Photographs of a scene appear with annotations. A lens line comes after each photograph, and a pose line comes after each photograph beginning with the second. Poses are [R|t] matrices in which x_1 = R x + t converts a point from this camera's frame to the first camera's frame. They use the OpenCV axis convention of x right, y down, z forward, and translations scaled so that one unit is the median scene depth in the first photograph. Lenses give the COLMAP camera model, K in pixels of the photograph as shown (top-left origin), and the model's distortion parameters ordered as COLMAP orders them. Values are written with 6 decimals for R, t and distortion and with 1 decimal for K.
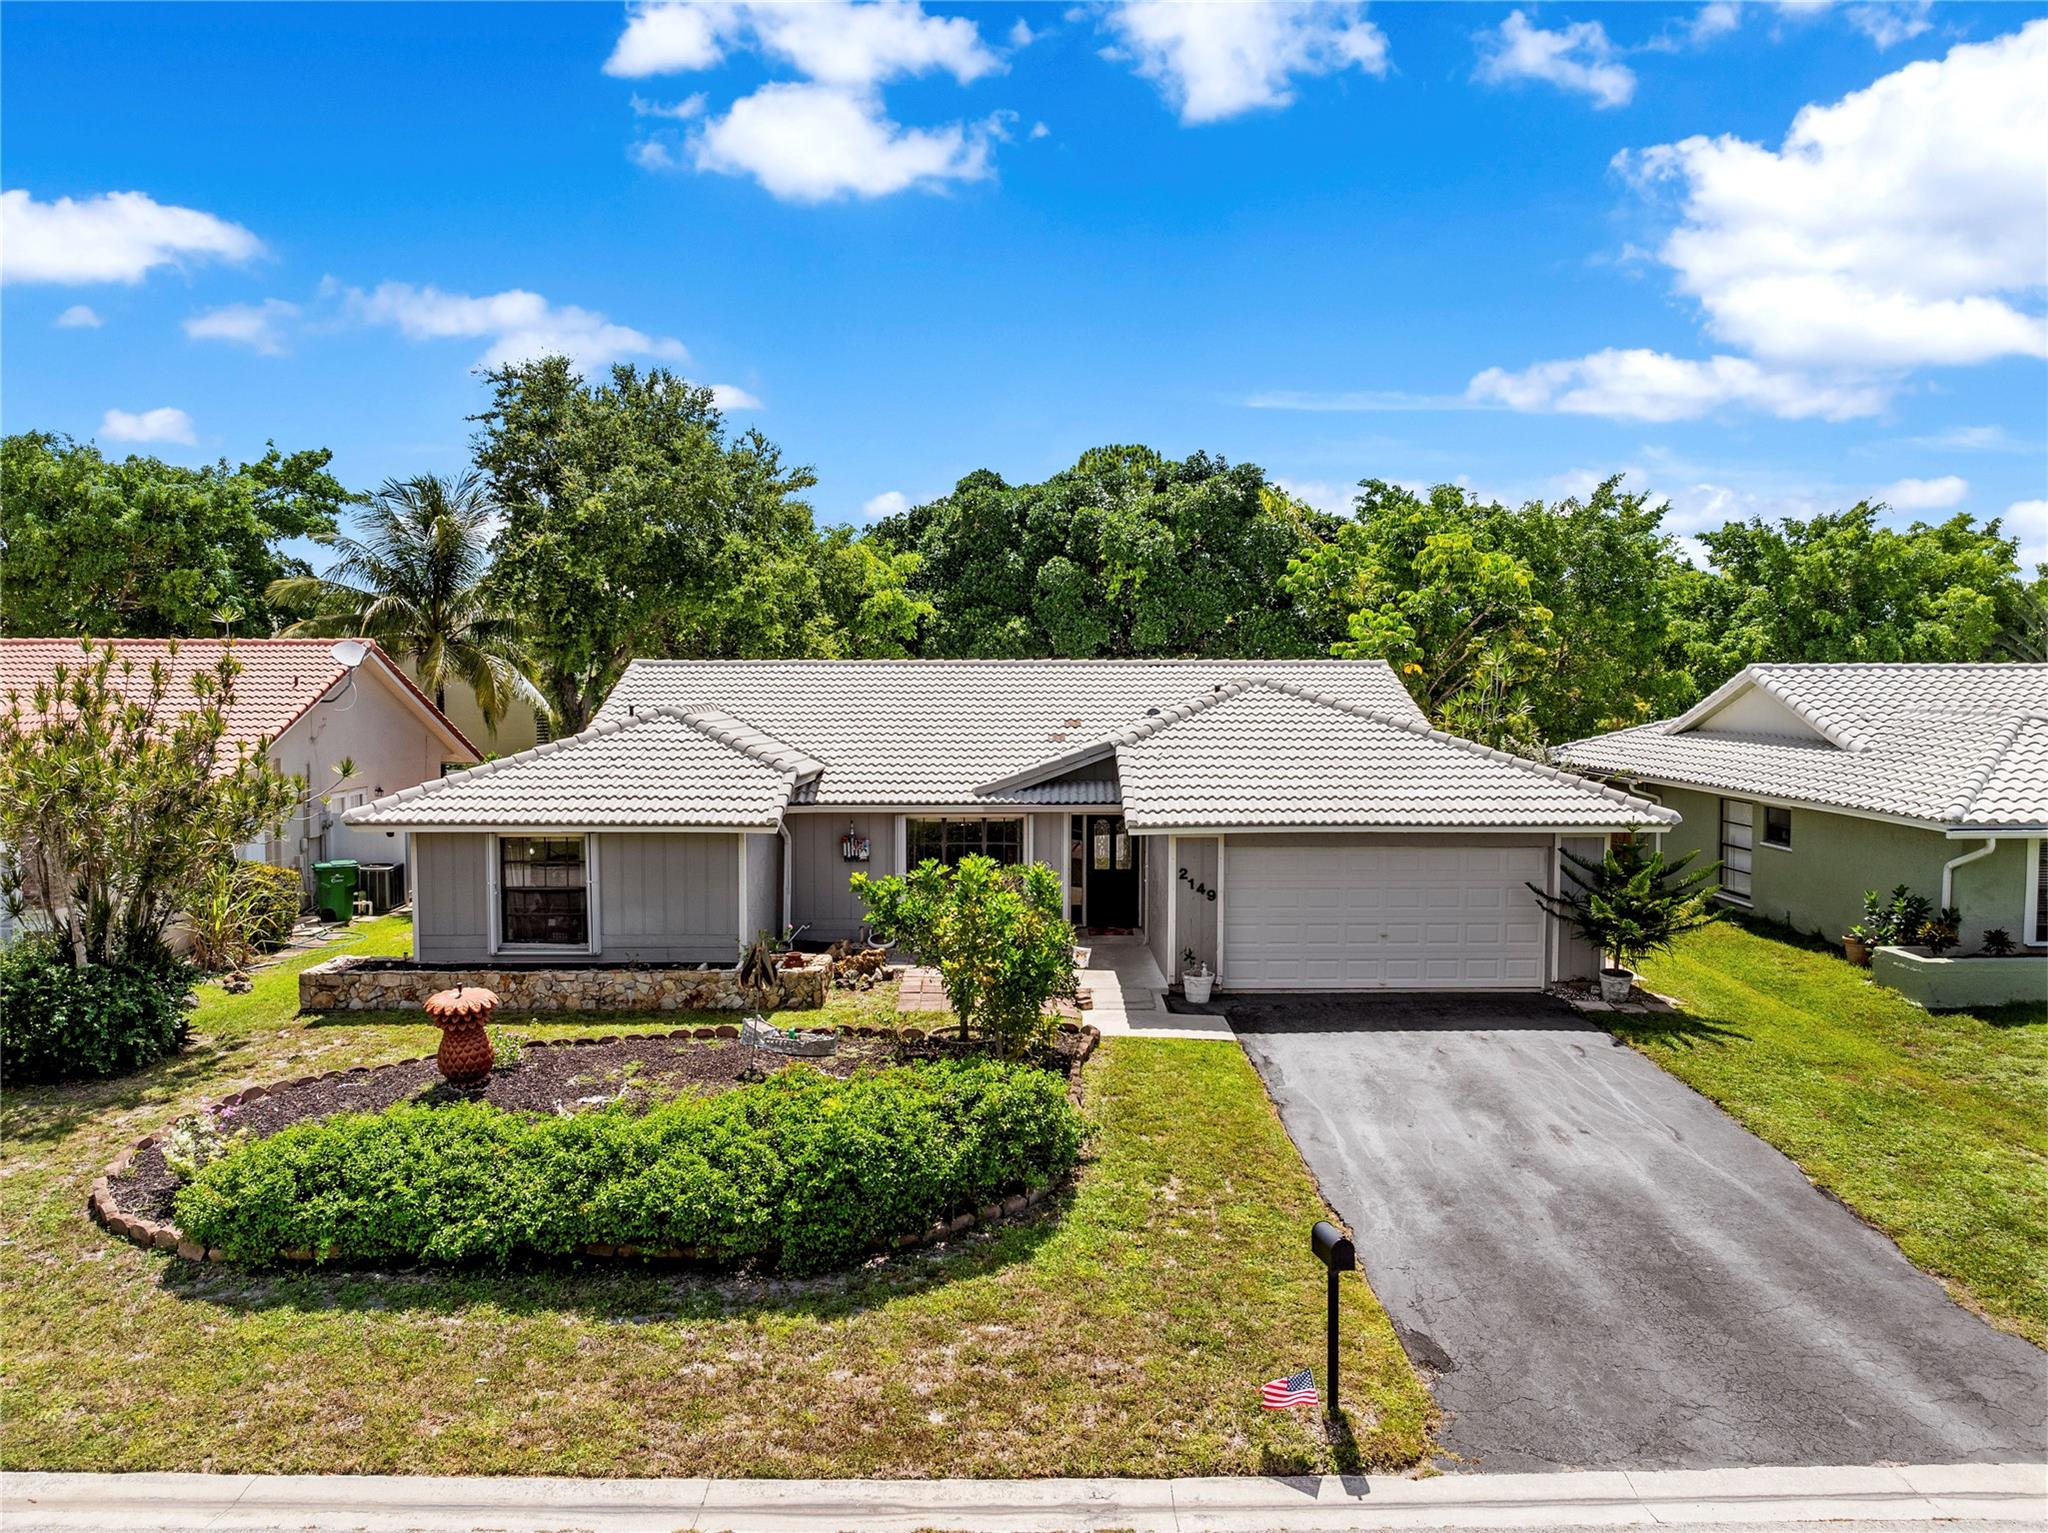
lens RADIAL K [[1457.7, 0, 1028.3], [0, 1457.7, 806.4], [0, 0, 1]] dist [-0.033712, 0.011181]
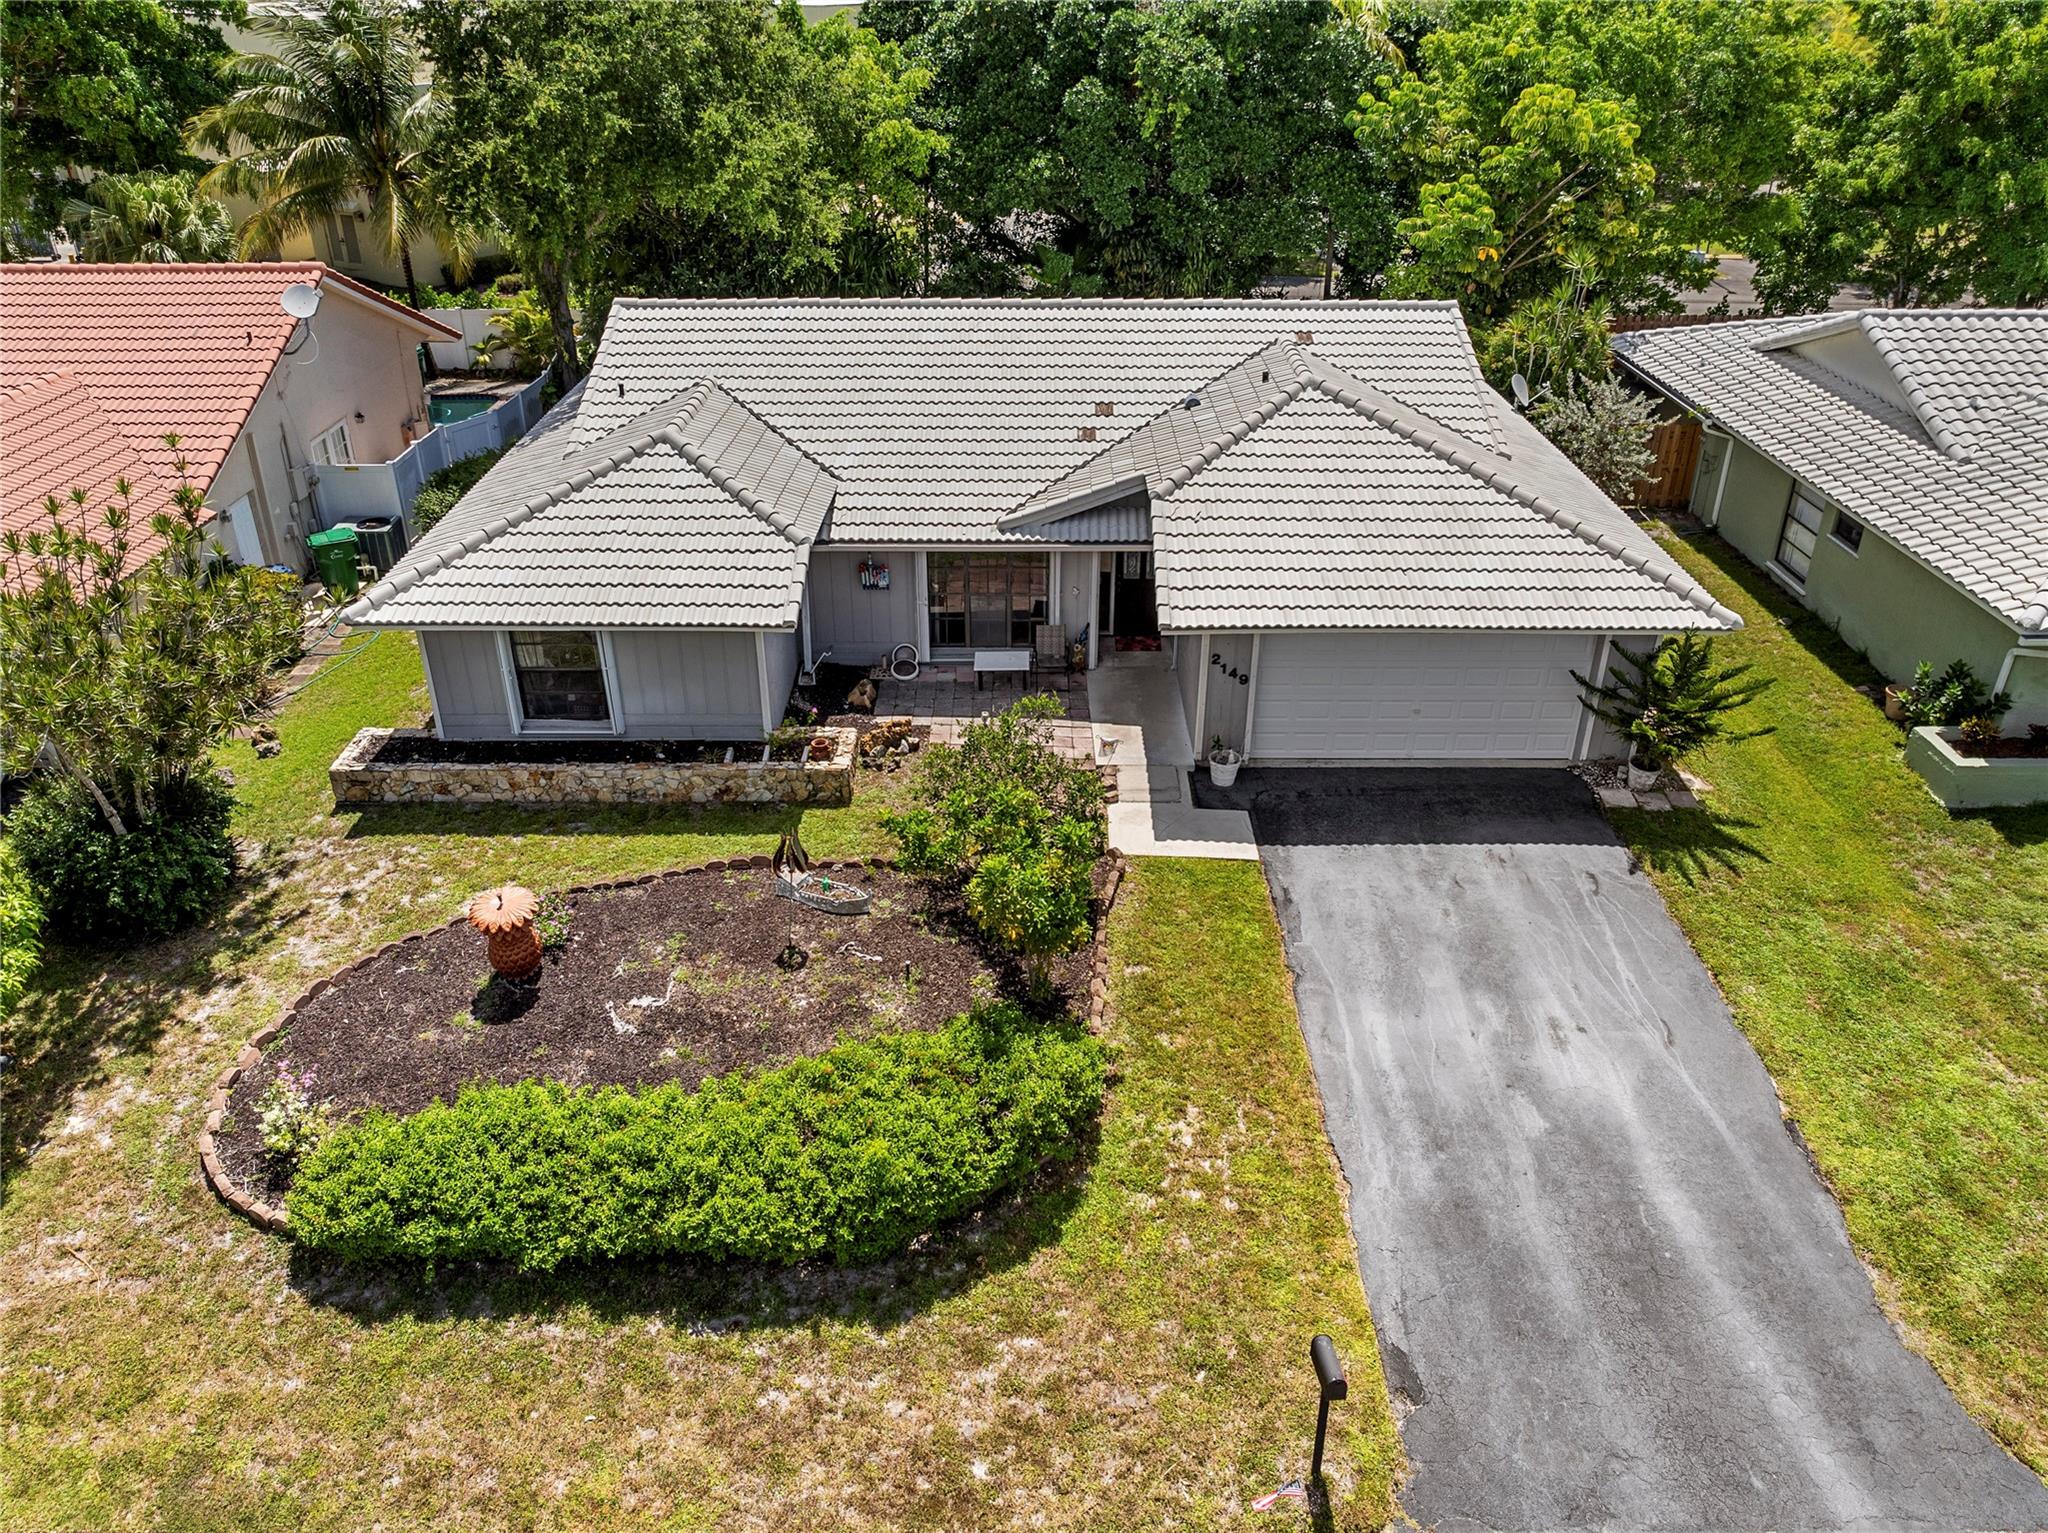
lens RADIAL K [[1457.7, 0, 1032.7], [0, 1457.7, 811.0], [0, 0, 1]] dist [-0.033712, 0.011181]
pose [[0.999949, 0.004812, -0.008903, -0.007237], [-0.000432, 0.899178, 0.437583, -0.339974], [0.010111, -0.437557, 0.899134, 0.101261]]
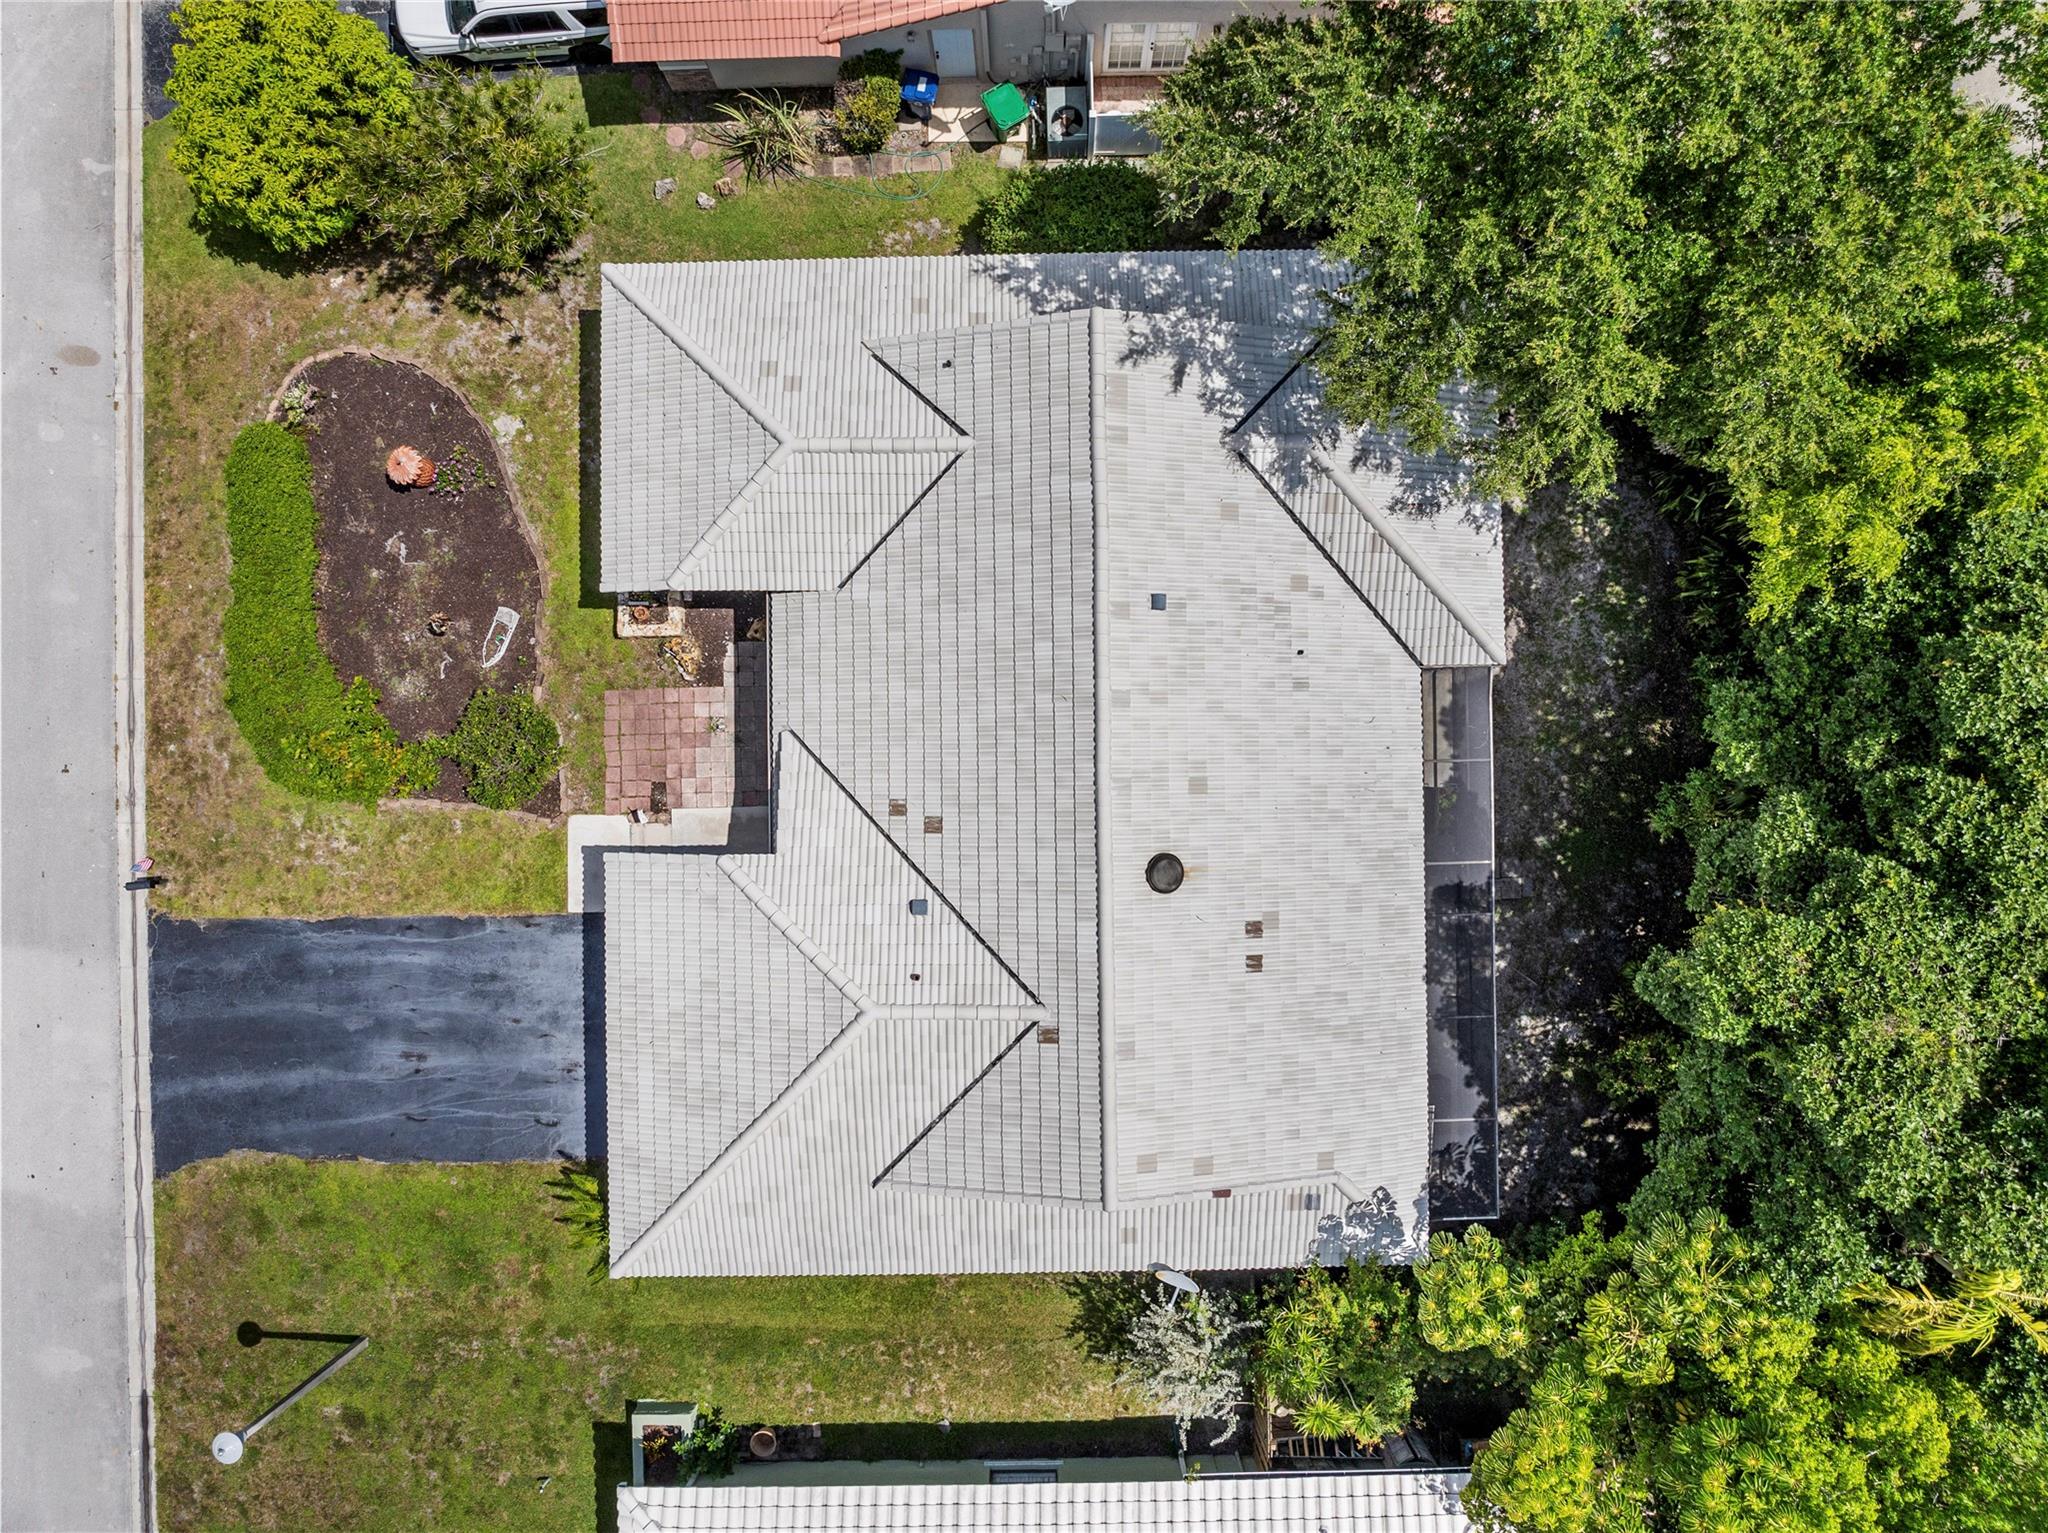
lens RADIAL K [[1457.7, 0, 1024.5], [0, 1457.7, 767.7], [0, 0, 1]] dist [-0.033712, 0.011181]
pose [[-0.001078, 0.999933, -0.011520, 0.005550], [-0.057701, 0.011439, 0.998268, -1.541338], [0.998333, 0.001741, 0.057685, 1.509007]]
